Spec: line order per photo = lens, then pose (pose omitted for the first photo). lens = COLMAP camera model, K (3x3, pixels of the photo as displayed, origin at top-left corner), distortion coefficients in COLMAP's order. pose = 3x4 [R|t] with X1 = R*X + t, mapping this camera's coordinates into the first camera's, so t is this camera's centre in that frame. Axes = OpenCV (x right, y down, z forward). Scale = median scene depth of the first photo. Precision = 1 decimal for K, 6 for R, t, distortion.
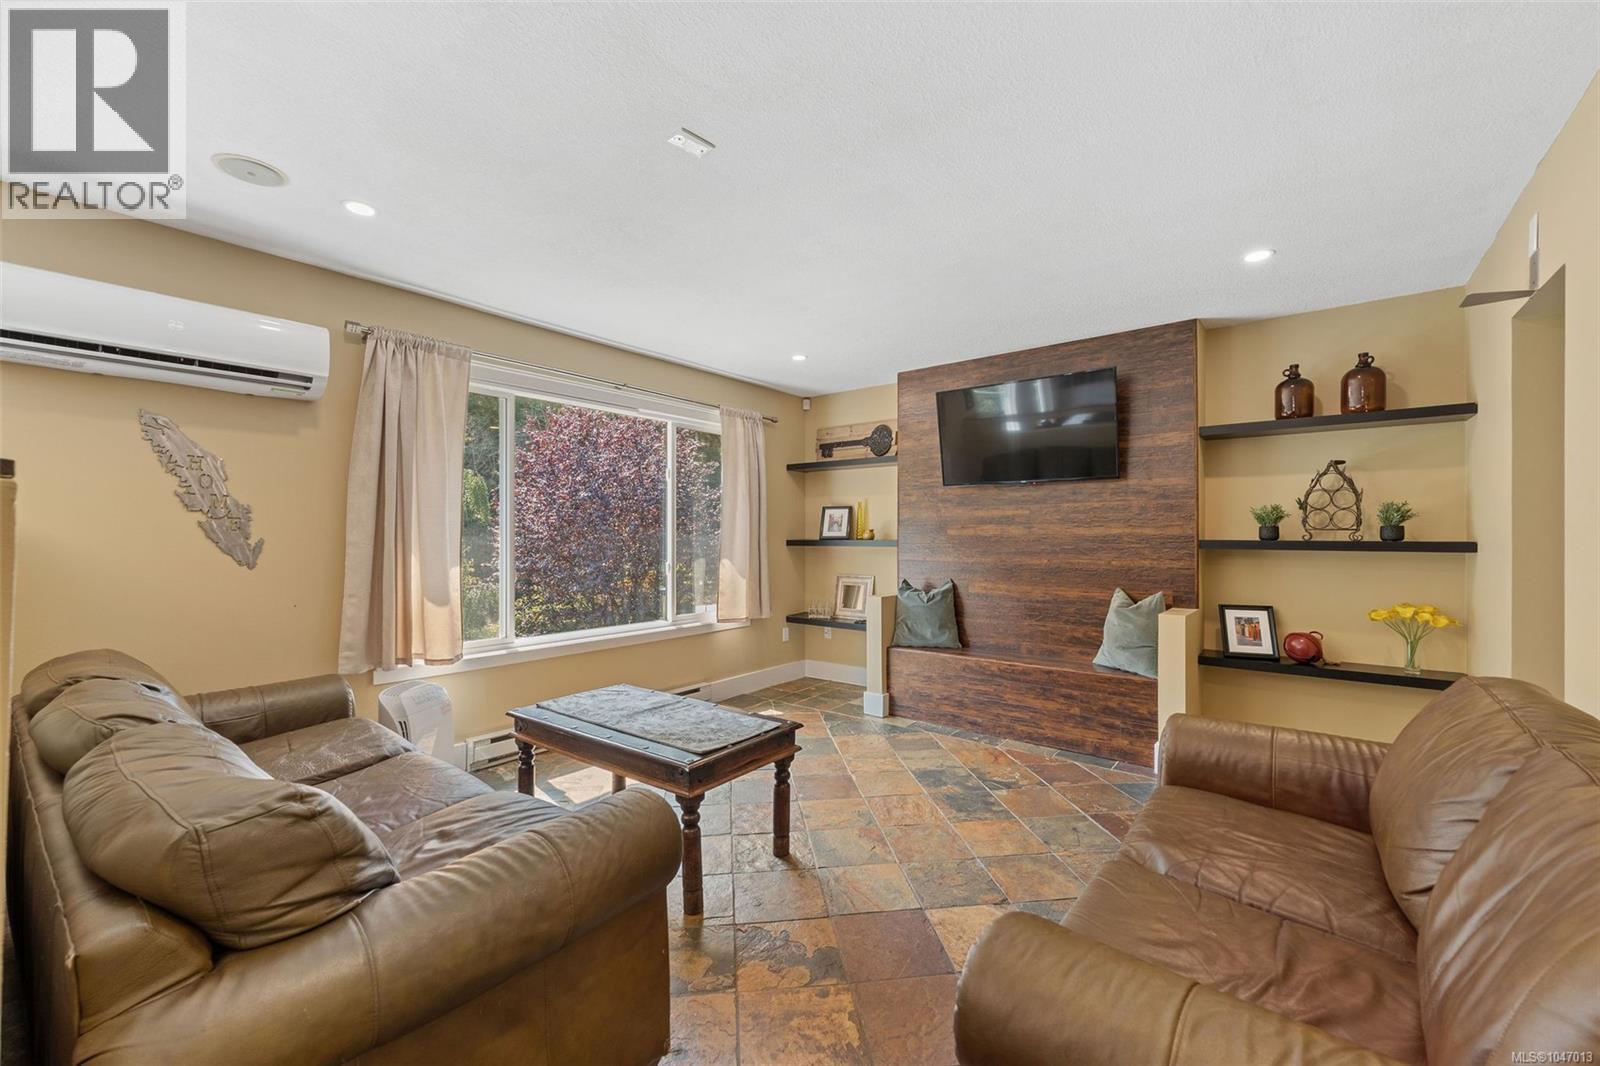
lens RADIAL K [[660.1, 0, 797.5], [0, 660.1, 534.6], [0, 0, 1]] dist [0.001030, -0.000005]
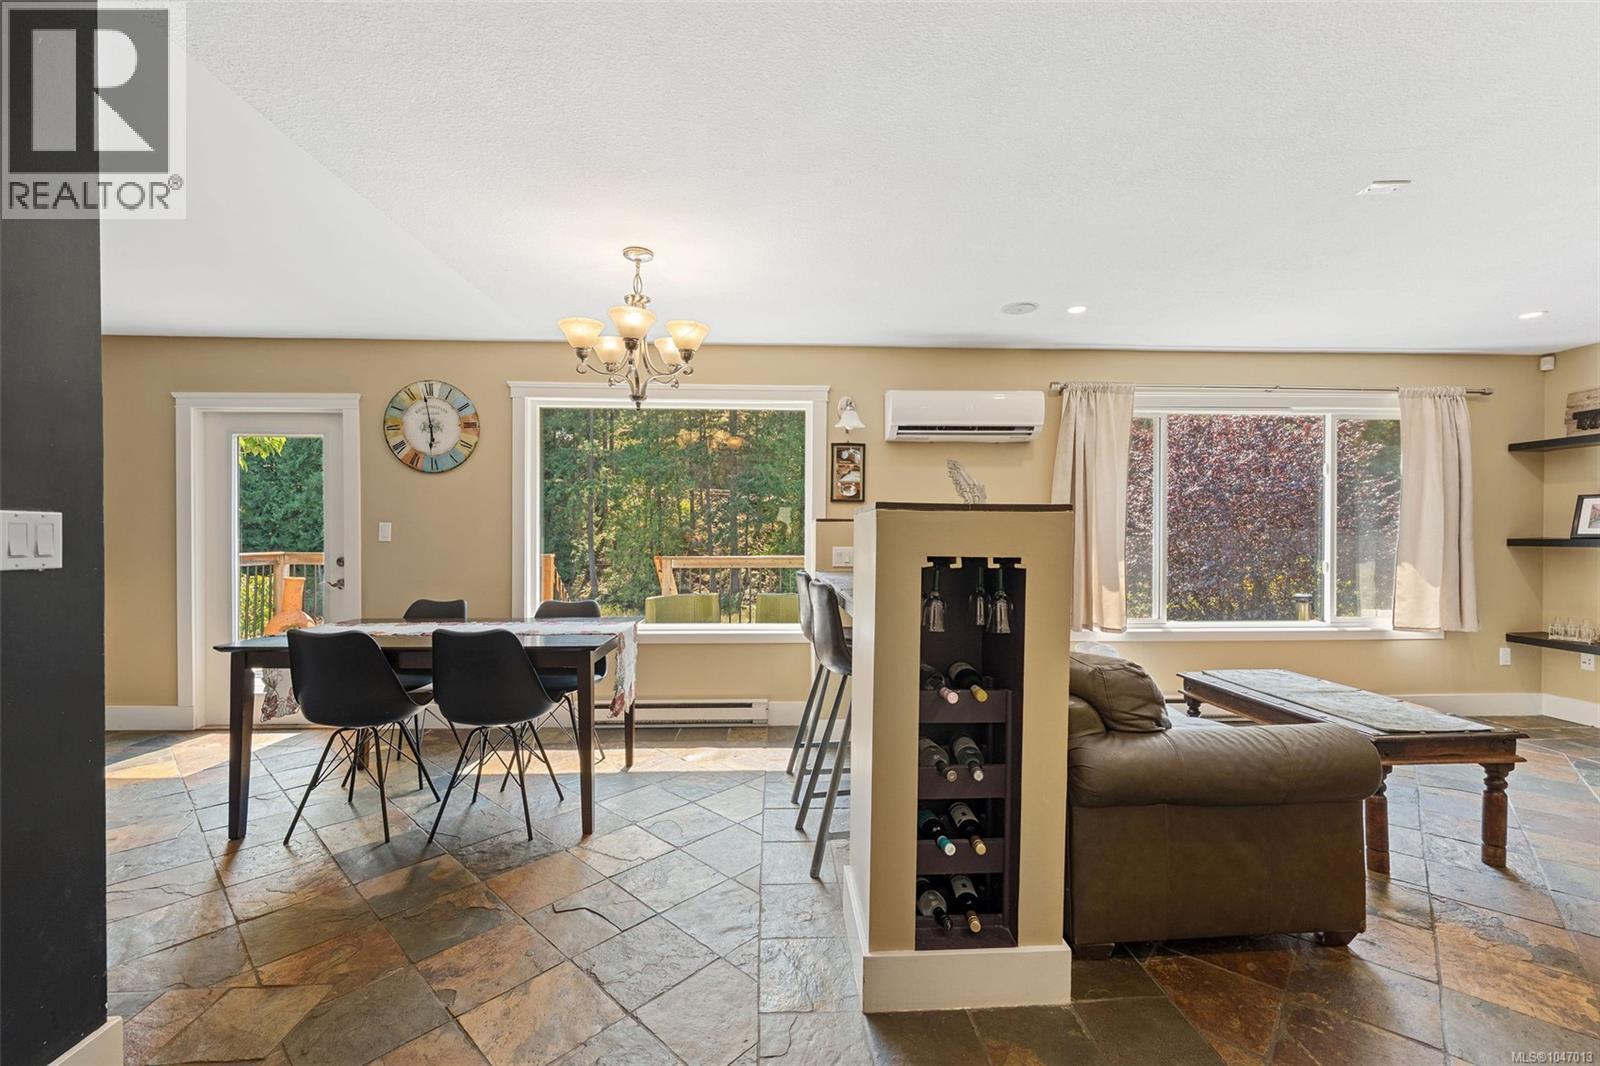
lens RADIAL K [[660.1, 0, 796.0], [0, 660.1, 539.0], [0, 0, 1]] dist [0.001030, -0.000005]
pose [[0.666180, 0.005800, -0.745768, 0.011395], [0.001701, 0.999955, 0.009296, -0.000509], [0.745789, -0.007461, 0.666141, -0.329771]]
